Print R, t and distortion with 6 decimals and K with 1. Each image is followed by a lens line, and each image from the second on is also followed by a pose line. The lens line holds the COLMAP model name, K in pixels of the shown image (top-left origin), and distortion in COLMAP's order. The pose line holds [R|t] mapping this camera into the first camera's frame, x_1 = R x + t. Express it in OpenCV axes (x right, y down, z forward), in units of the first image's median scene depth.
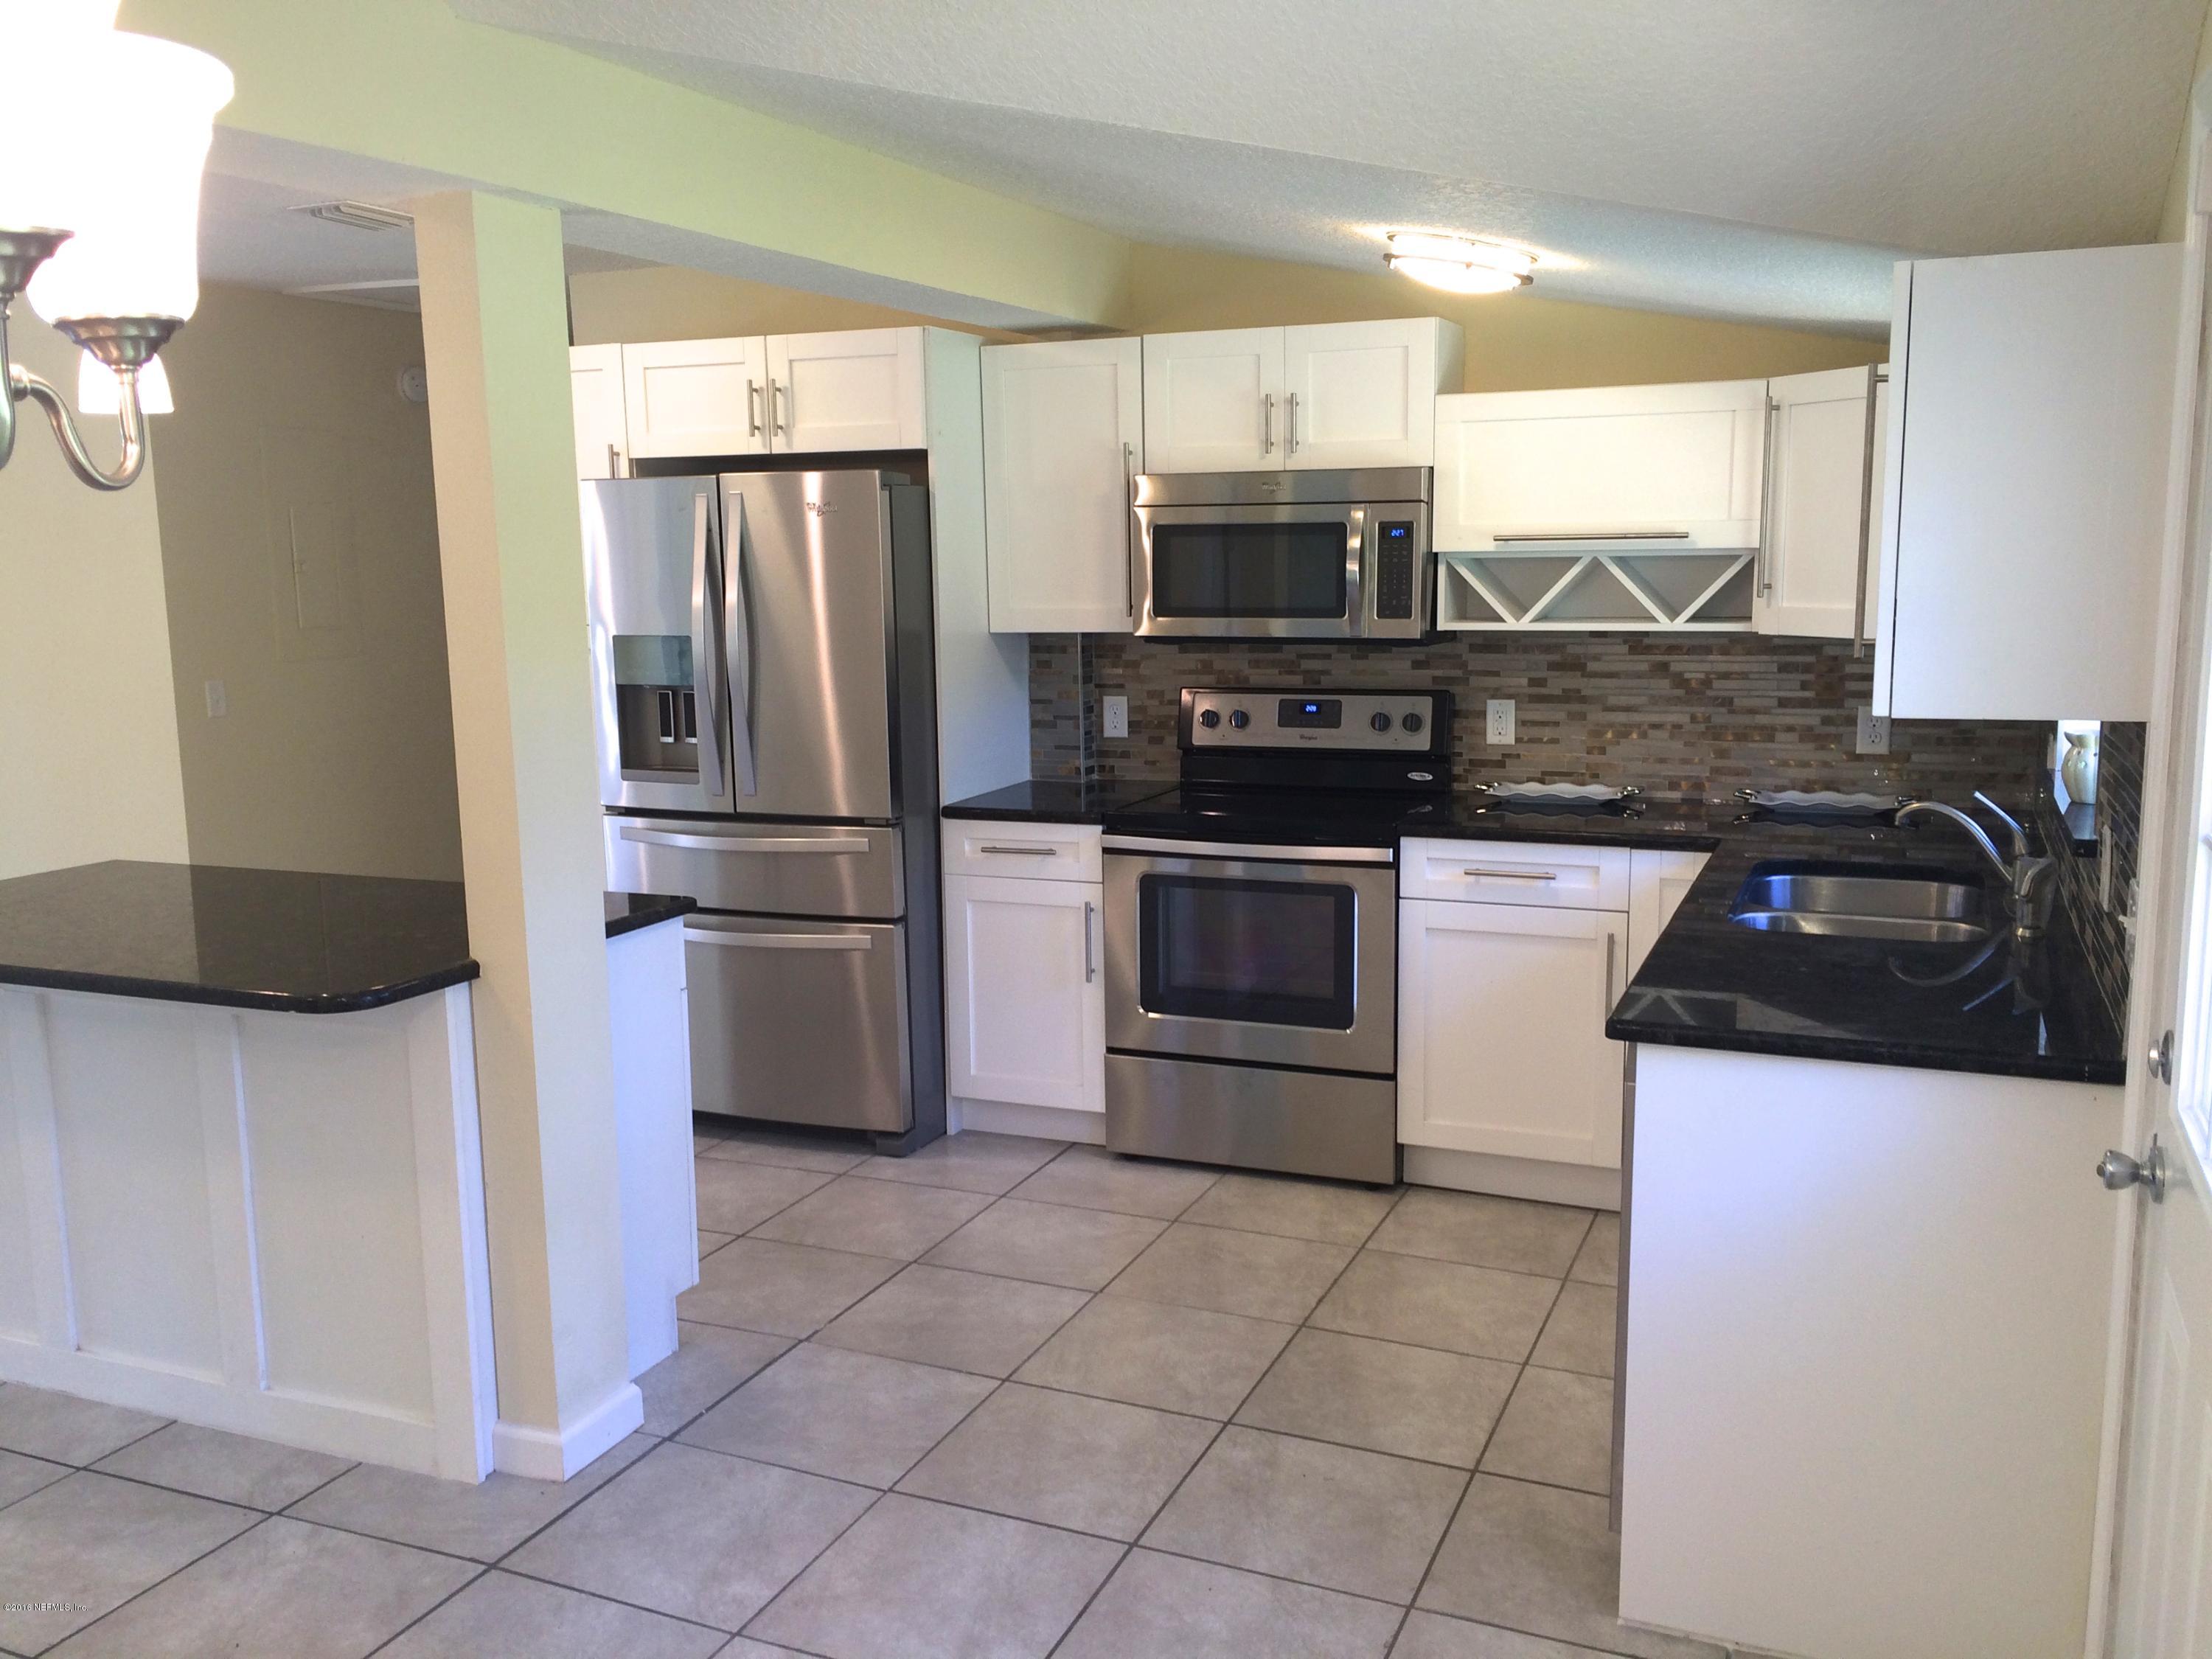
lens RADIAL K [[1908.6, 0, 1106.0], [0, 1908.6, 829.5], [0, 0, 1]] dist [0.076484, -0.109693]
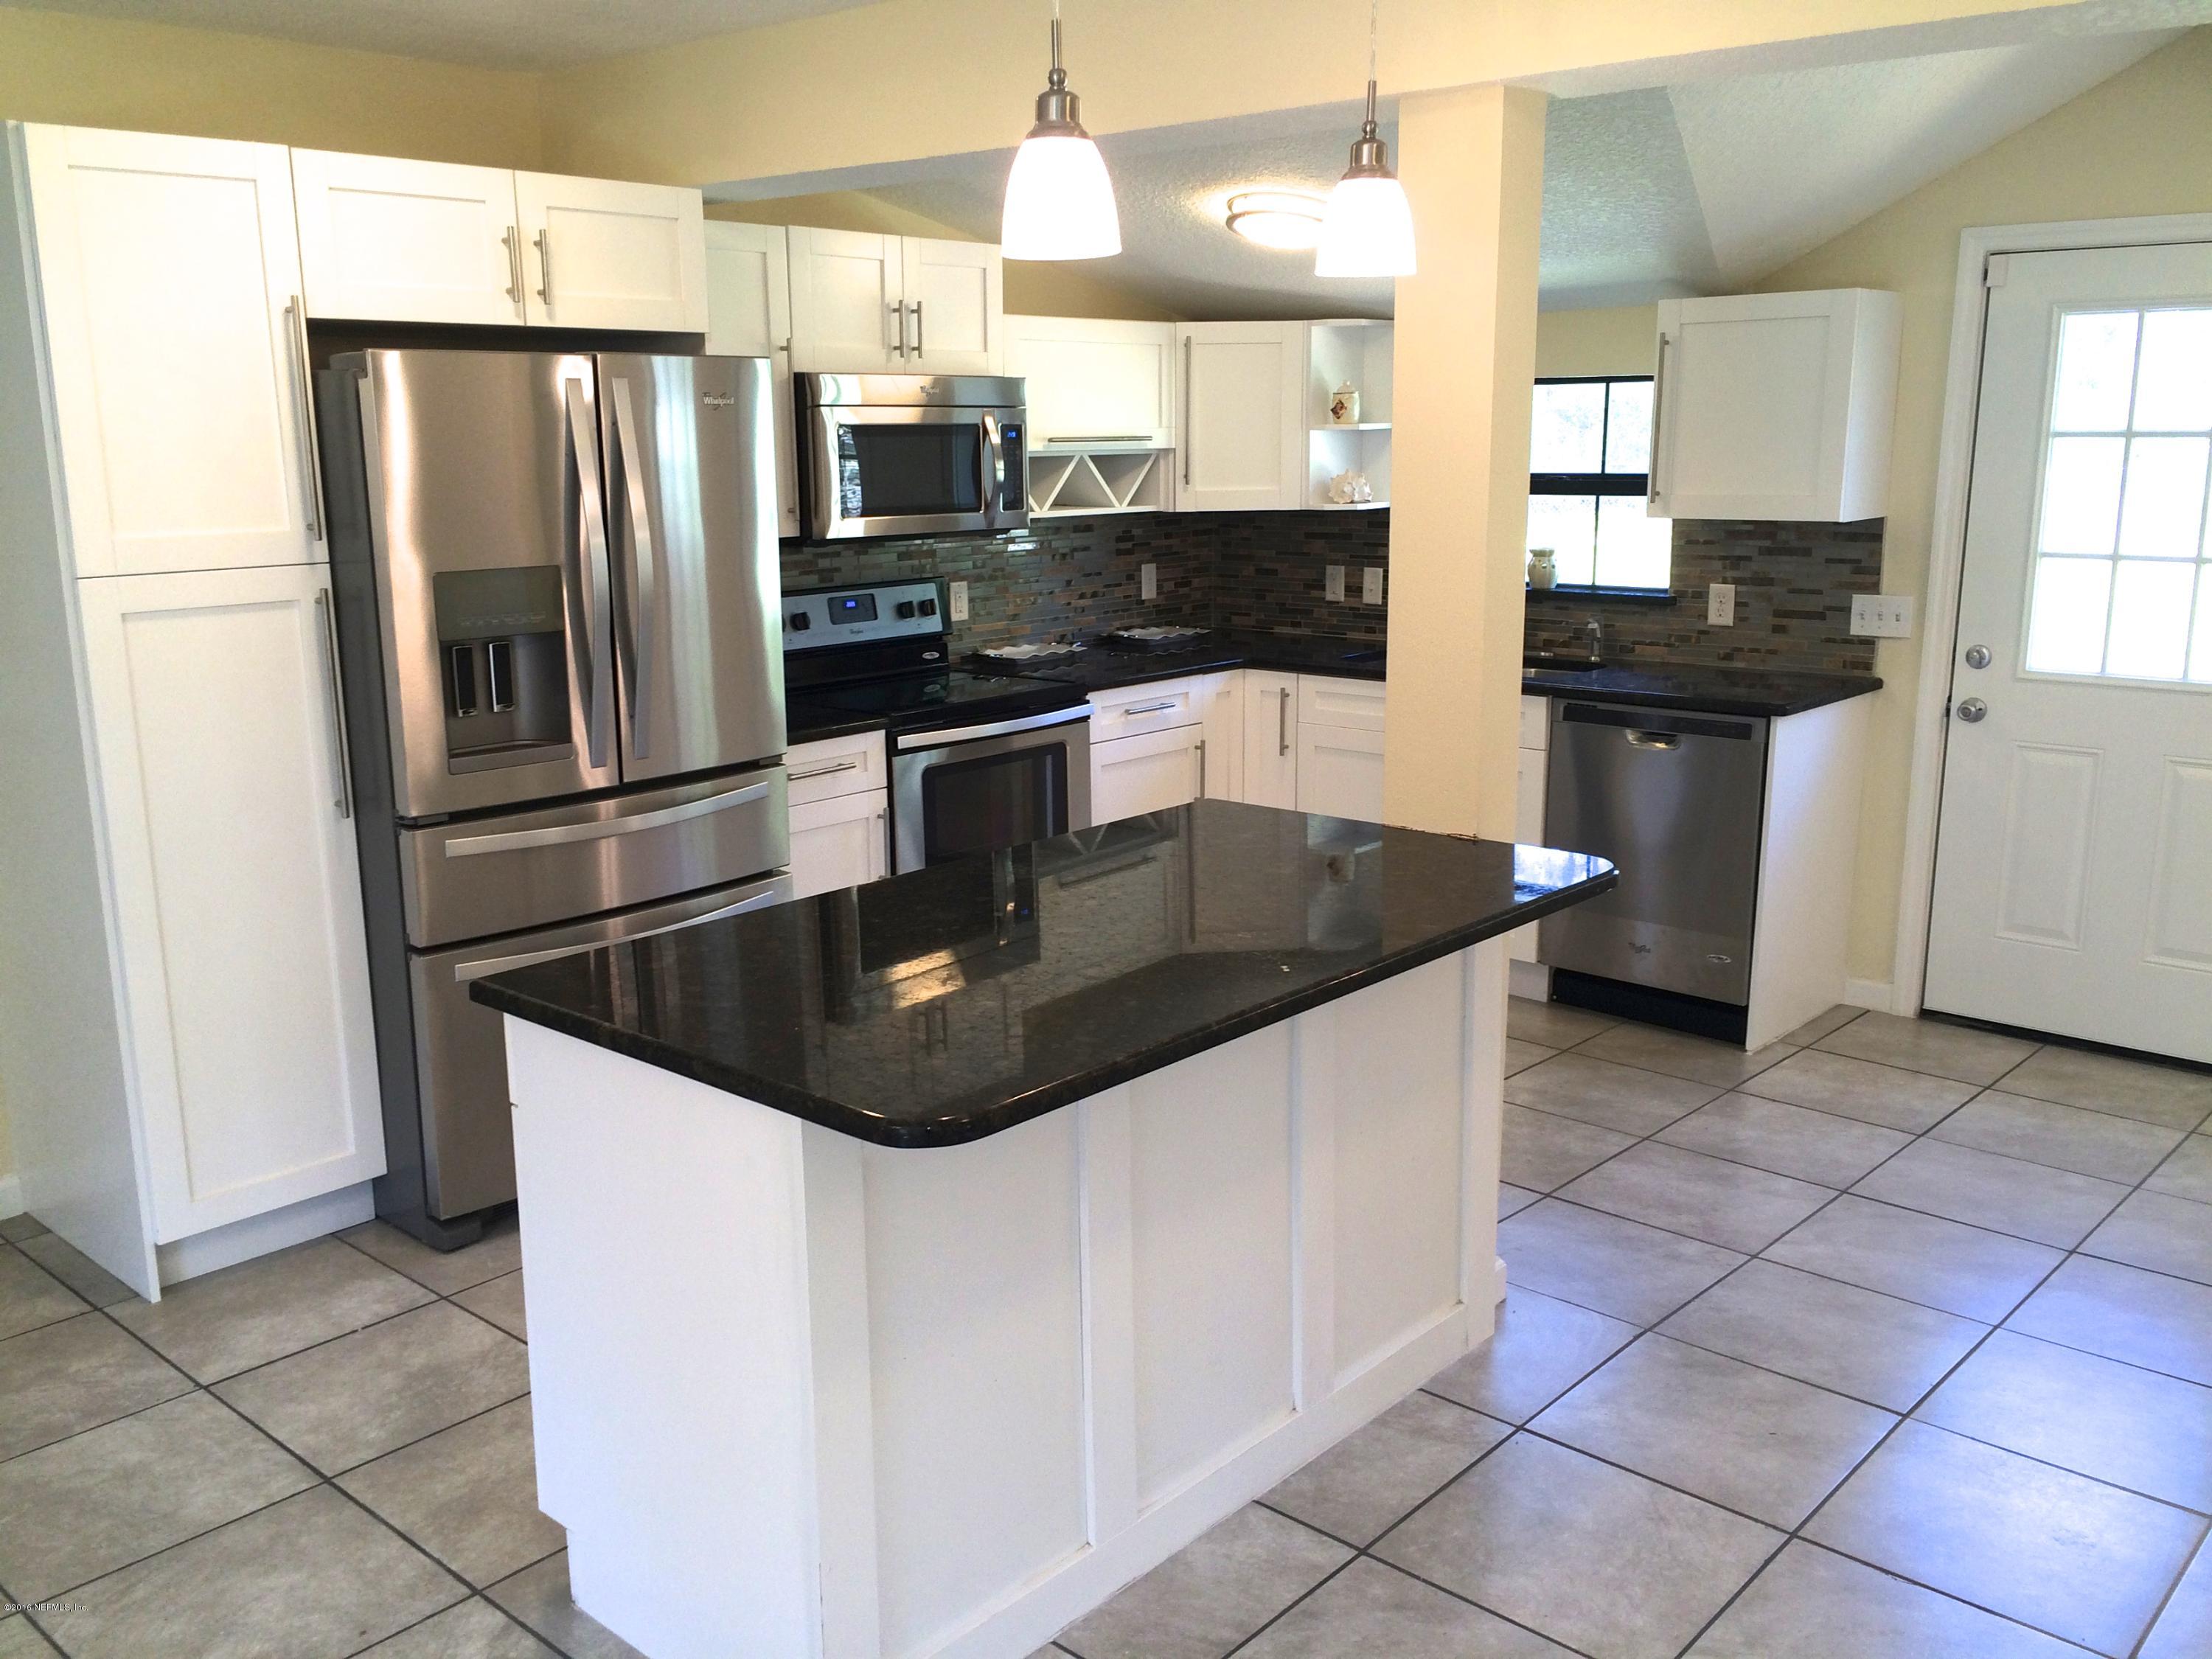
lens RADIAL K [[1908.6, 0, 1106.0], [0, 1908.6, 829.5], [0, 0, 1]] dist [0.076484, -0.109693]
pose [[0.319545, -0.185760, 0.929185, -0.899142], [0.151713, 0.977976, 0.143340, -0.076215], [-0.935347, 0.095166, 0.340689, 0.557234]]
